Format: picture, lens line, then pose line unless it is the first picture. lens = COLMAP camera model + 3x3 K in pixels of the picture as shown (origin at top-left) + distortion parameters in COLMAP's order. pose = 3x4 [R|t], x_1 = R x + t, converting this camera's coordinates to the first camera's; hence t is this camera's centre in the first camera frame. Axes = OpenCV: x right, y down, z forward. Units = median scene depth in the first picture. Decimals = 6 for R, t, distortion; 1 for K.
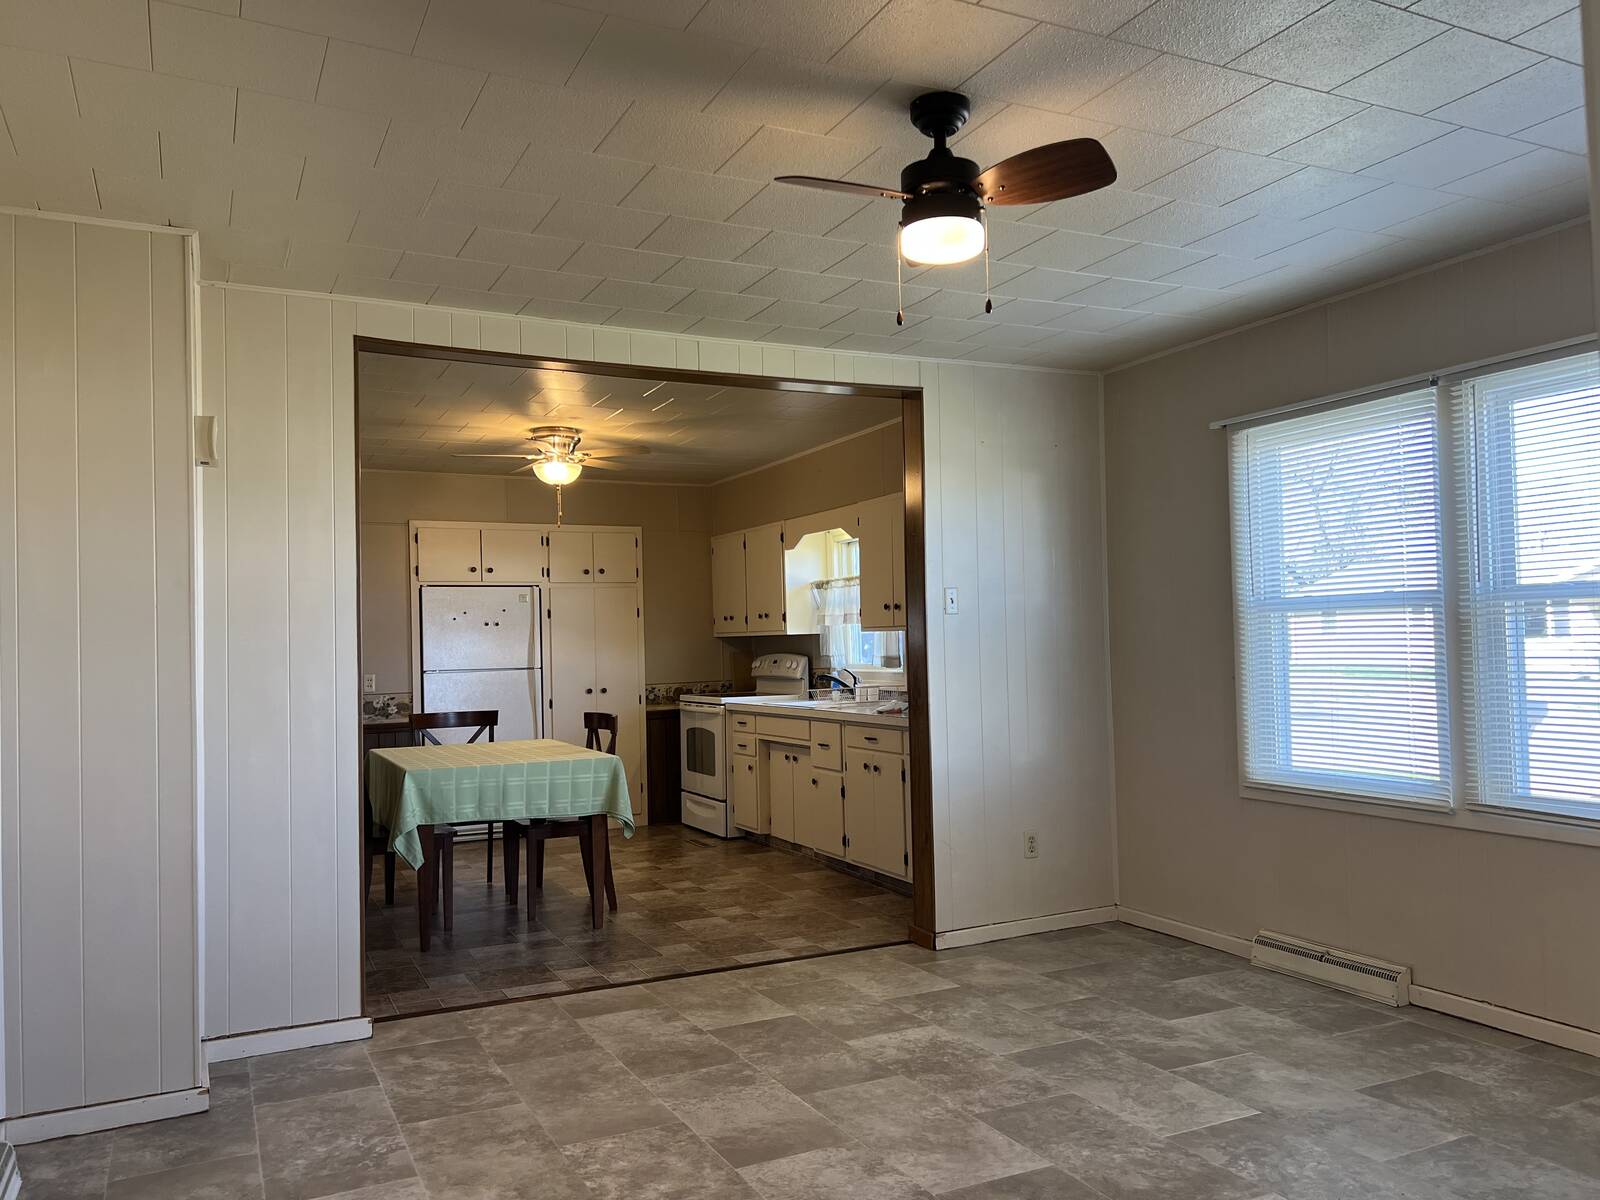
lens RADIAL K [[1208.3, 0, 800.0], [0, 1208.3, 600.0], [0, 0, 1]] dist [0.024713, -0.001468]
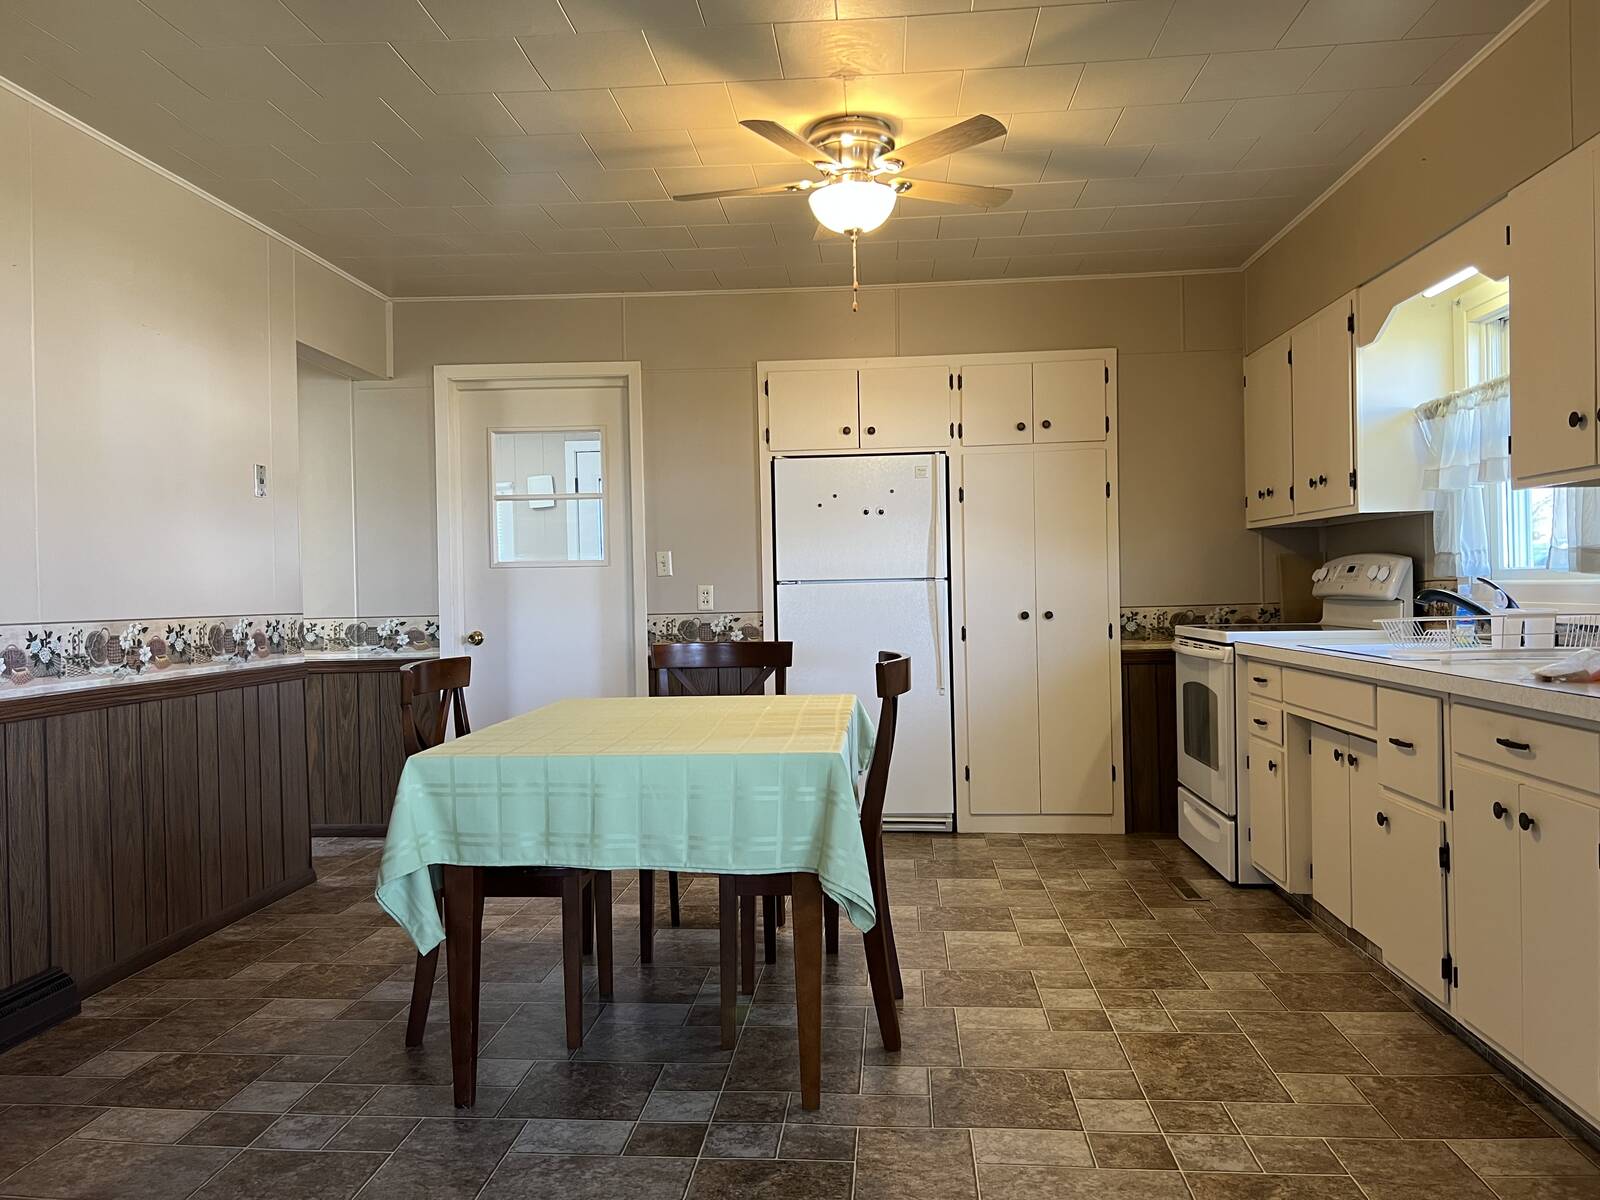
lens RADIAL K [[1187.7, 0, 800.0], [0, 1187.7, 600.0], [0, 0, 1]] dist [0.084885, -0.107818]
pose [[0.858498, 0.012977, -0.512652, 0.047058], [0.016636, 0.998449, 0.053135, 0.033651], [0.512547, -0.054145, 0.856951, 0.426312]]
